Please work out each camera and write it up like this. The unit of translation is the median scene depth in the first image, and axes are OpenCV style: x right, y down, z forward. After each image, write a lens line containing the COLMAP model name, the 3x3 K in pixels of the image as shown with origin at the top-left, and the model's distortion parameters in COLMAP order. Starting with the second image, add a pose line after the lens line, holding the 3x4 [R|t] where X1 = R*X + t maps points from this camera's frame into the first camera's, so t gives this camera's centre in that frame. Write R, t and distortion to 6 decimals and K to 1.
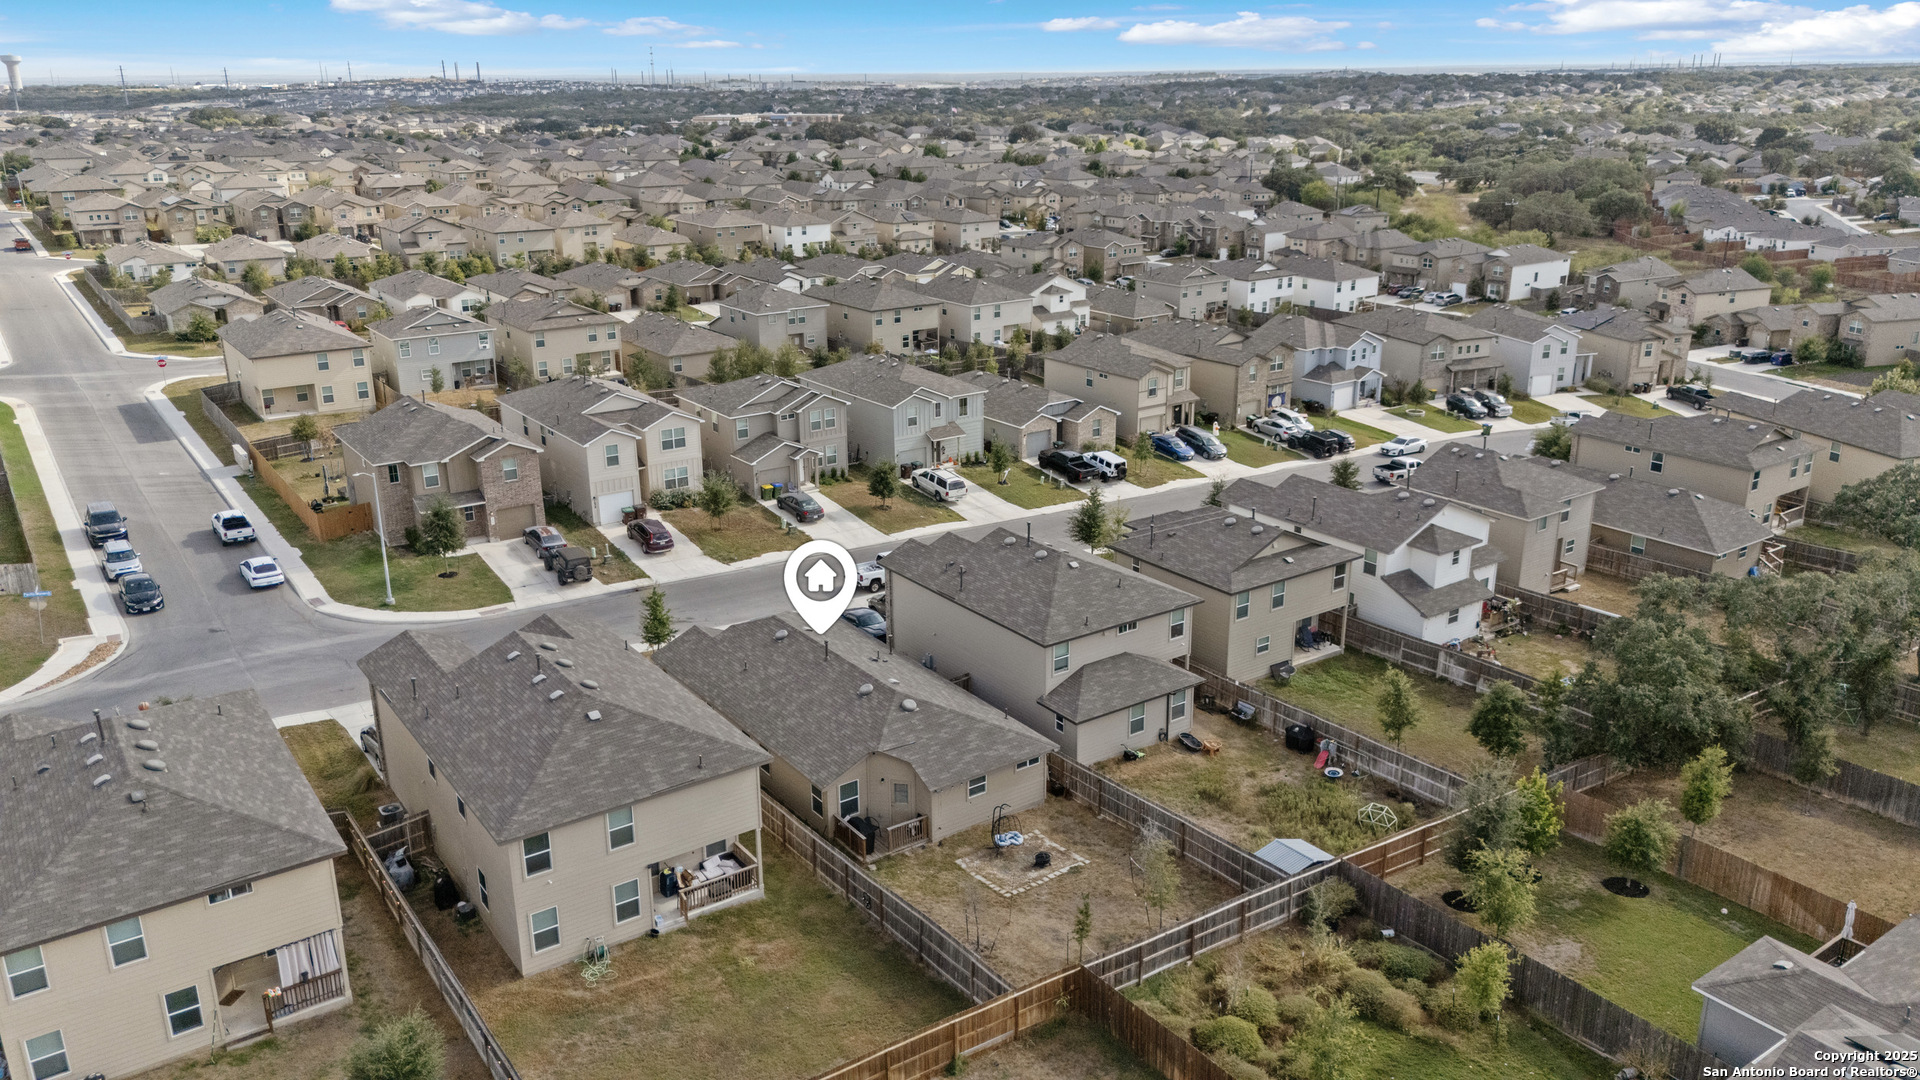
lens RADIAL K [[1412.5, 0, 960.0], [0, 1412.5, 540.0], [0, 0, 1]] dist [0.089447, -0.107598]
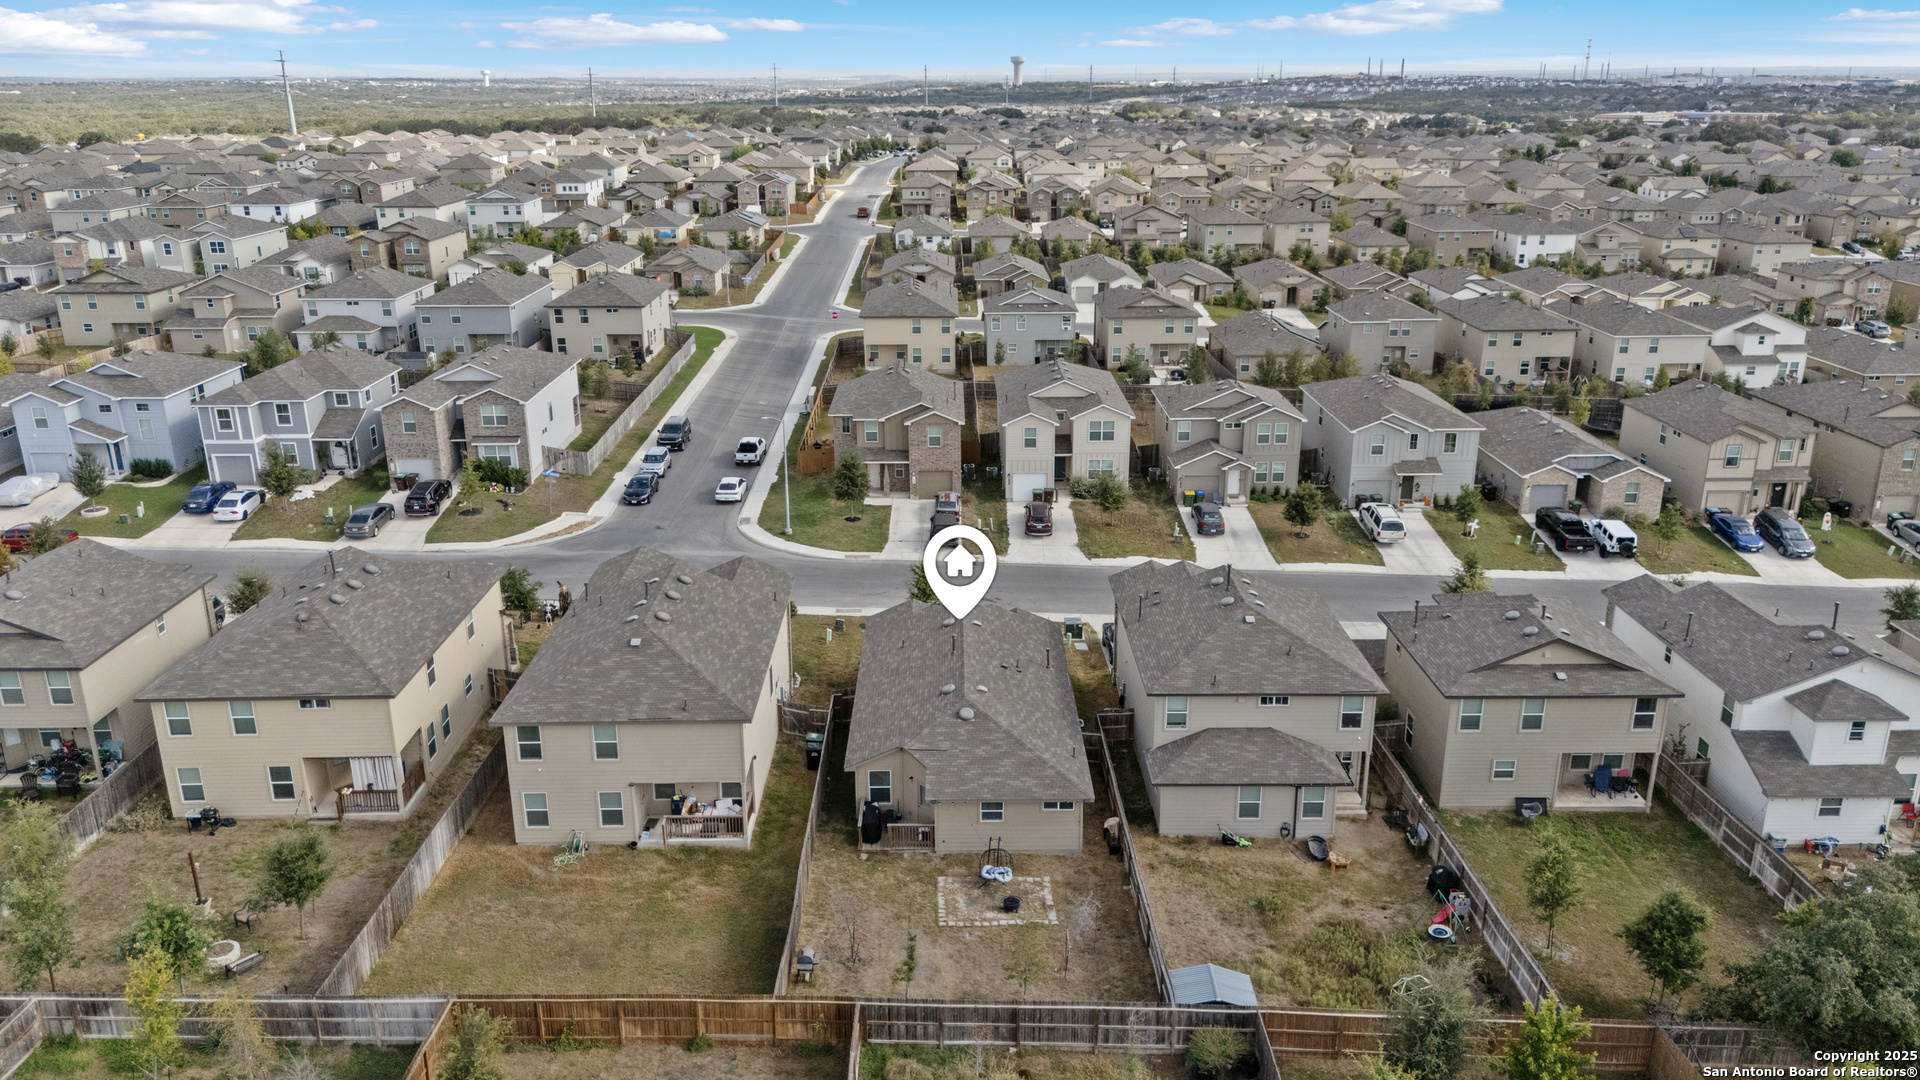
lens RADIAL K [[1412.5, 0, 960.0], [0, 1412.5, 540.0], [0, 0, 1]] dist [0.089447, -0.107598]
pose [[0.821774, 0.183169, -0.539572, 0.266450], [-0.181742, 0.981723, 0.056472, -0.032098], [0.540054, 0.051656, 0.840044, 0.094641]]
